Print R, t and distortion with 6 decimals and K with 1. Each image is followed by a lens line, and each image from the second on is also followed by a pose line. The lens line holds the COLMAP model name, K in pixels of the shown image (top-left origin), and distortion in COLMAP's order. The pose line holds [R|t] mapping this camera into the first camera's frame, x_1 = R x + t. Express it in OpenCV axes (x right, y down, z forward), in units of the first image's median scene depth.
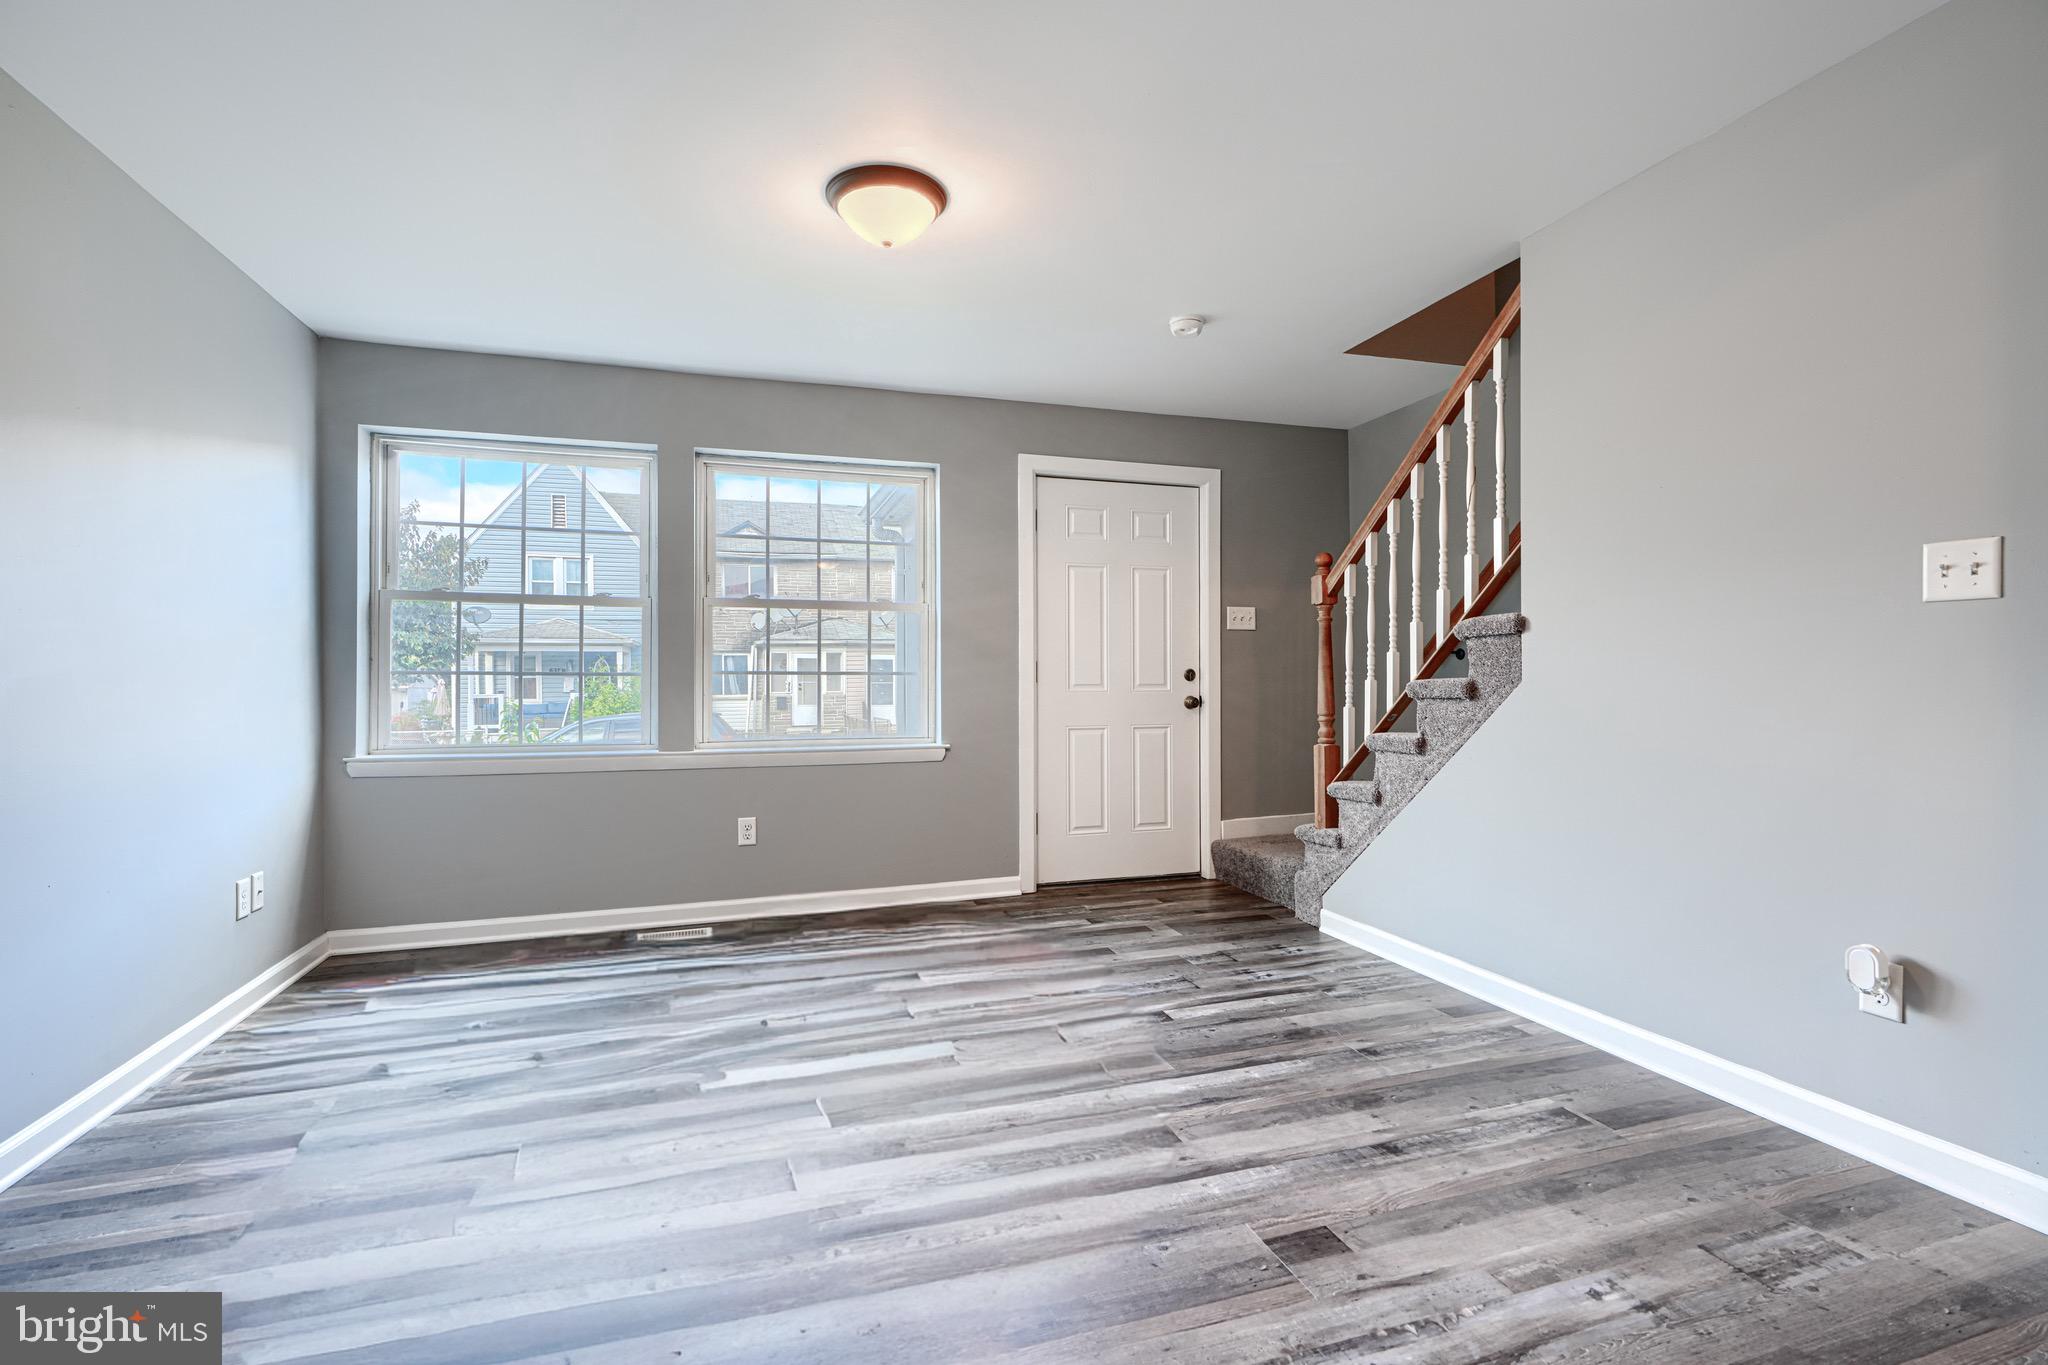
lens RADIAL K [[932.1, 0, 1035.0], [0, 932.1, 678.4], [0, 0, 1]] dist [0.002639, 0.000263]
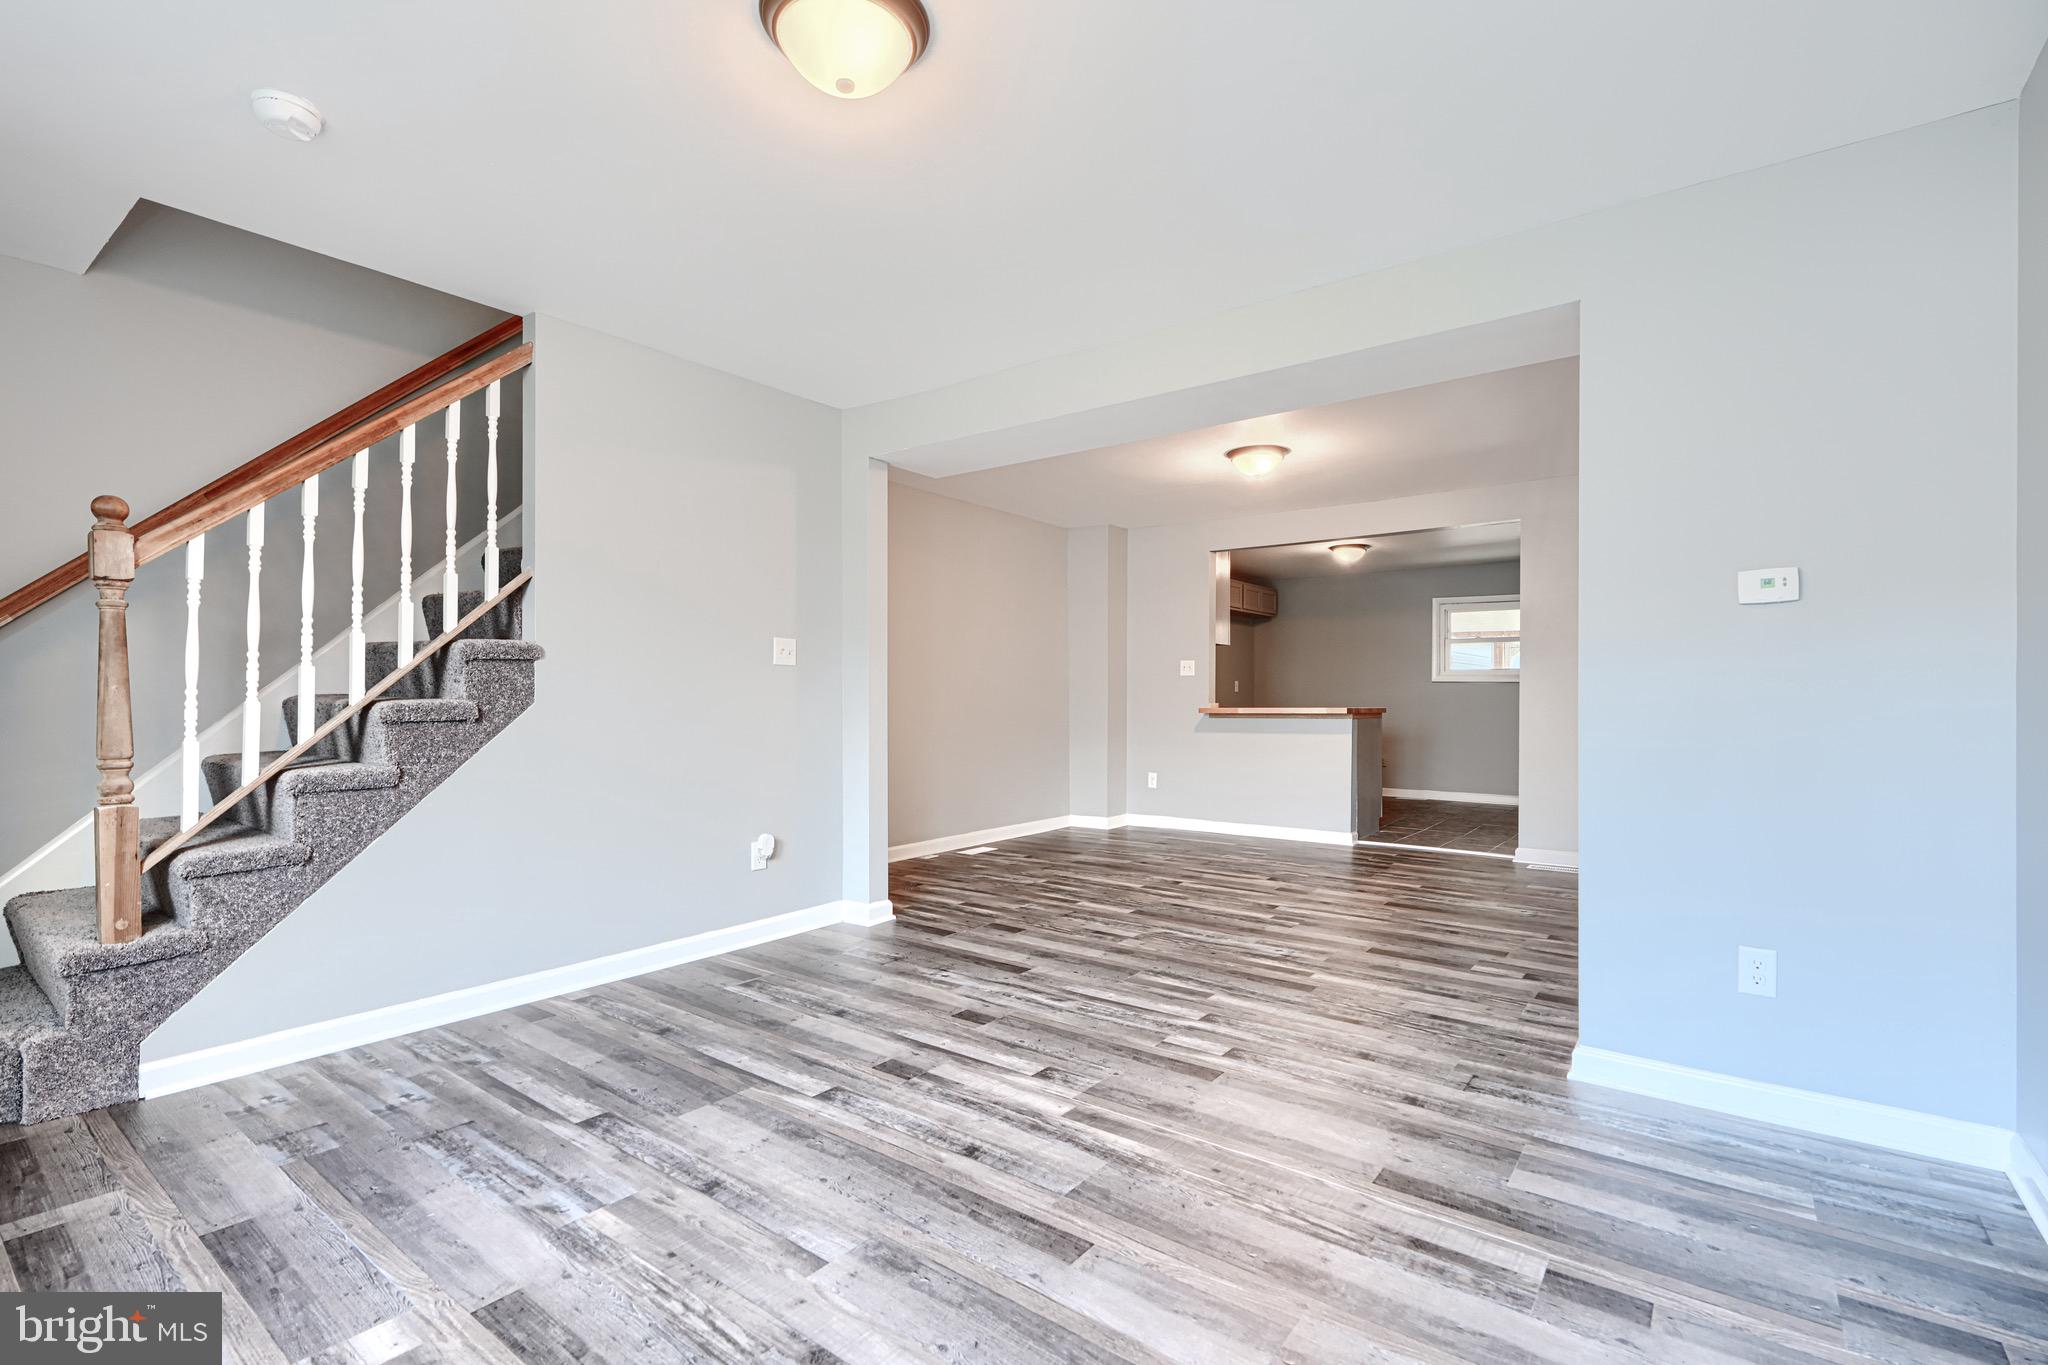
lens RADIAL K [[932.1, 0, 1022.2], [0, 932.1, 691.2], [0, 0, 1]] dist [0.002639, 0.000263]
pose [[-0.566135, 0.011570, 0.824231, -0.585380], [0.001046, 0.999911, -0.013318, 0.003171], [-0.824312, -0.006678, -0.566097, 0.915991]]
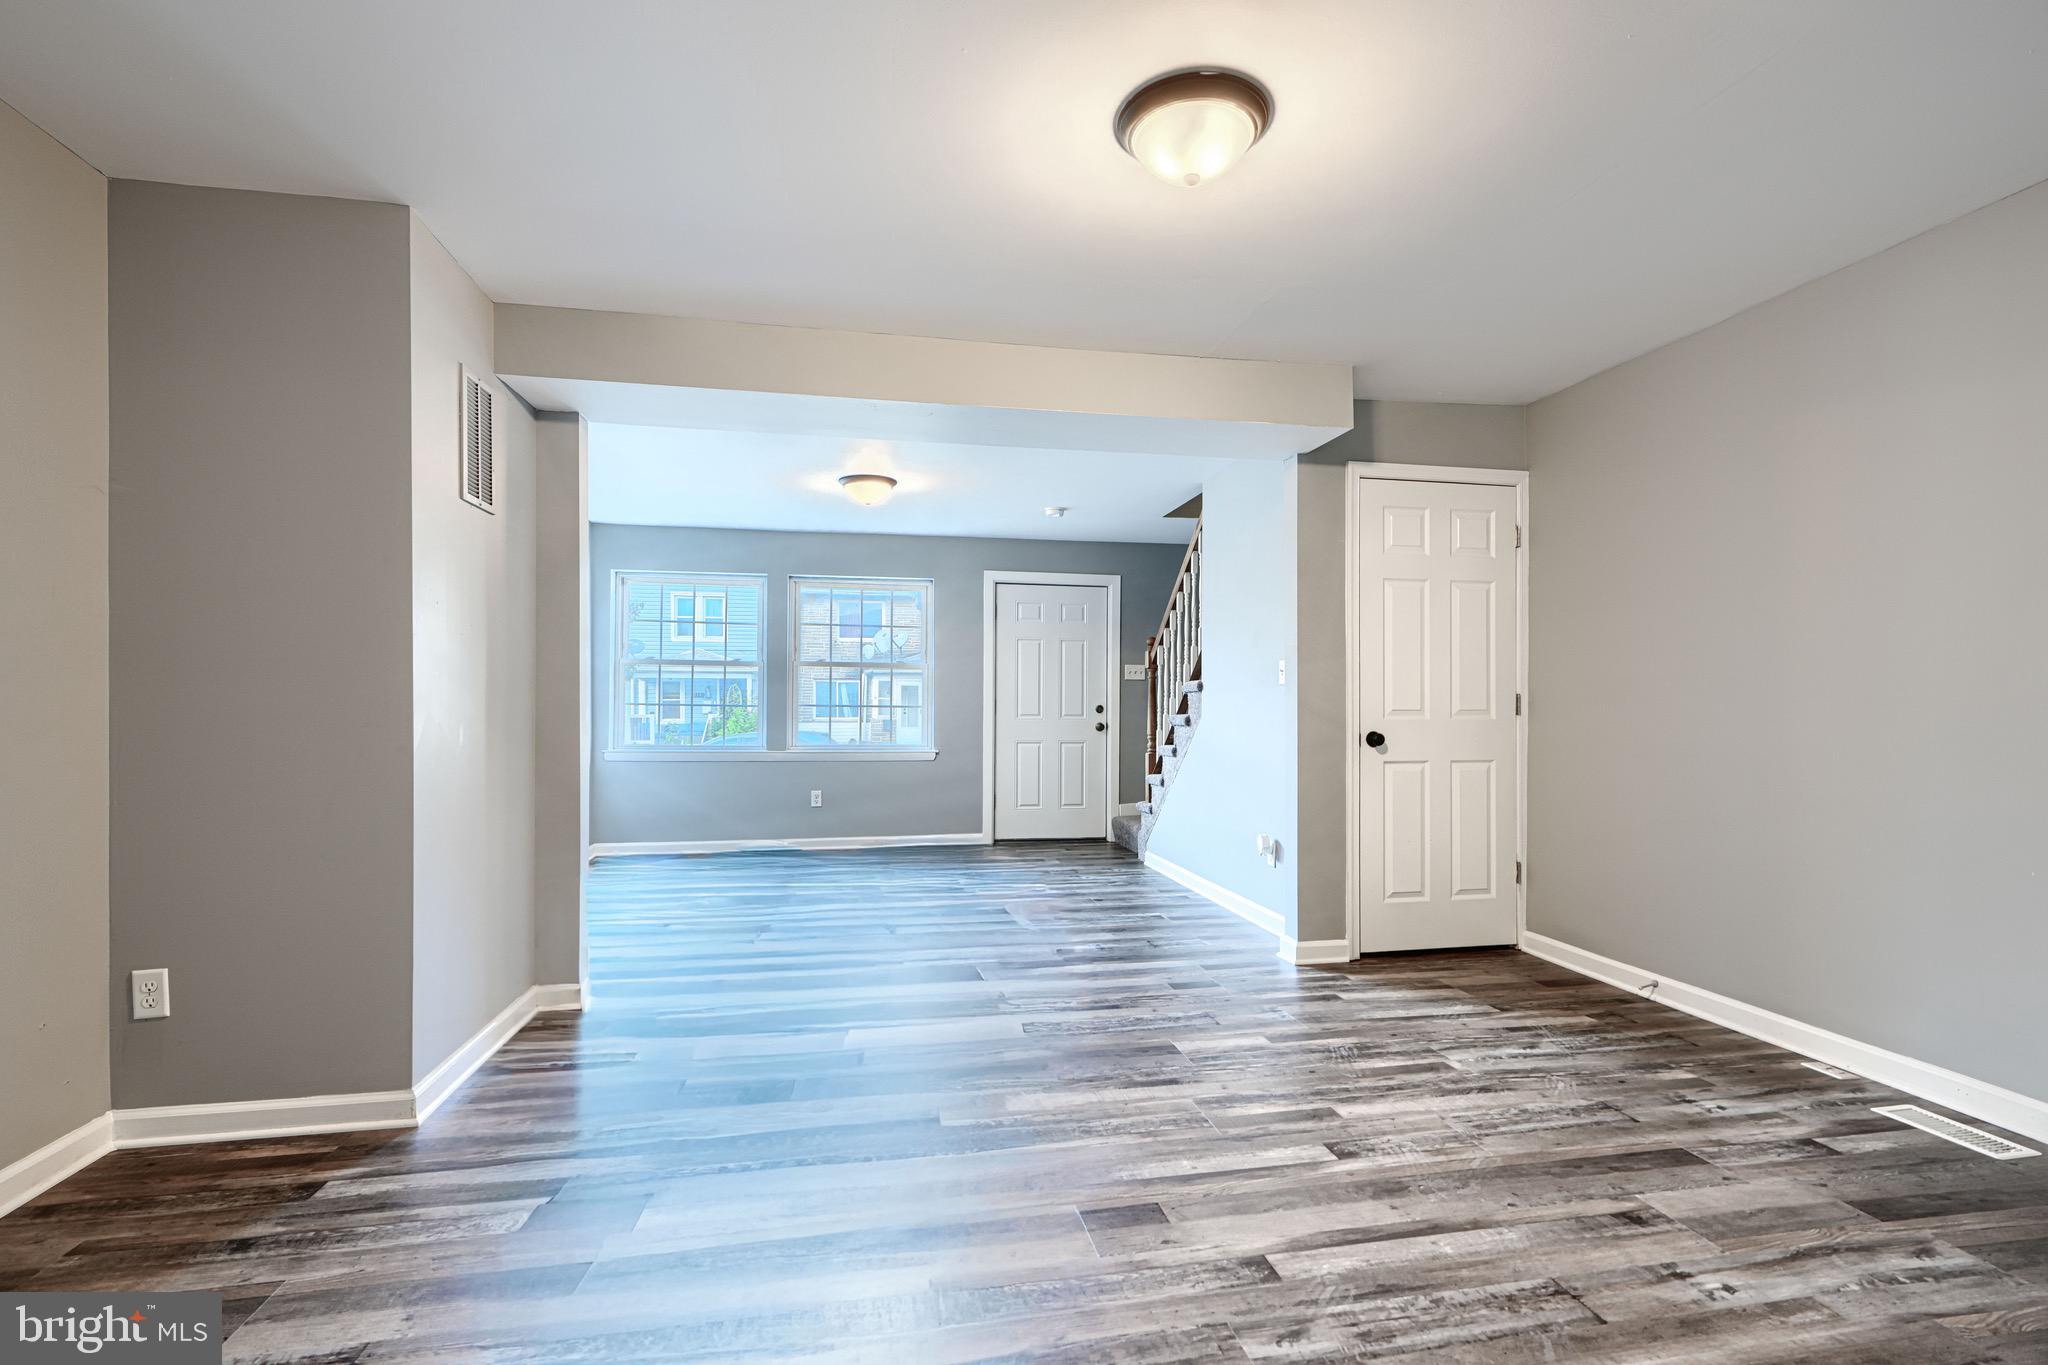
lens RADIAL K [[932.1, 0, 1026.8], [0, 932.1, 700.4], [0, 0, 1]] dist [0.002639, 0.000263]
pose [[0.991363, 0.008521, -0.130870, 0.334643], [-0.008965, 0.999956, -0.002799, -0.016737], [0.130841, 0.003948, 0.991396, -0.730705]]
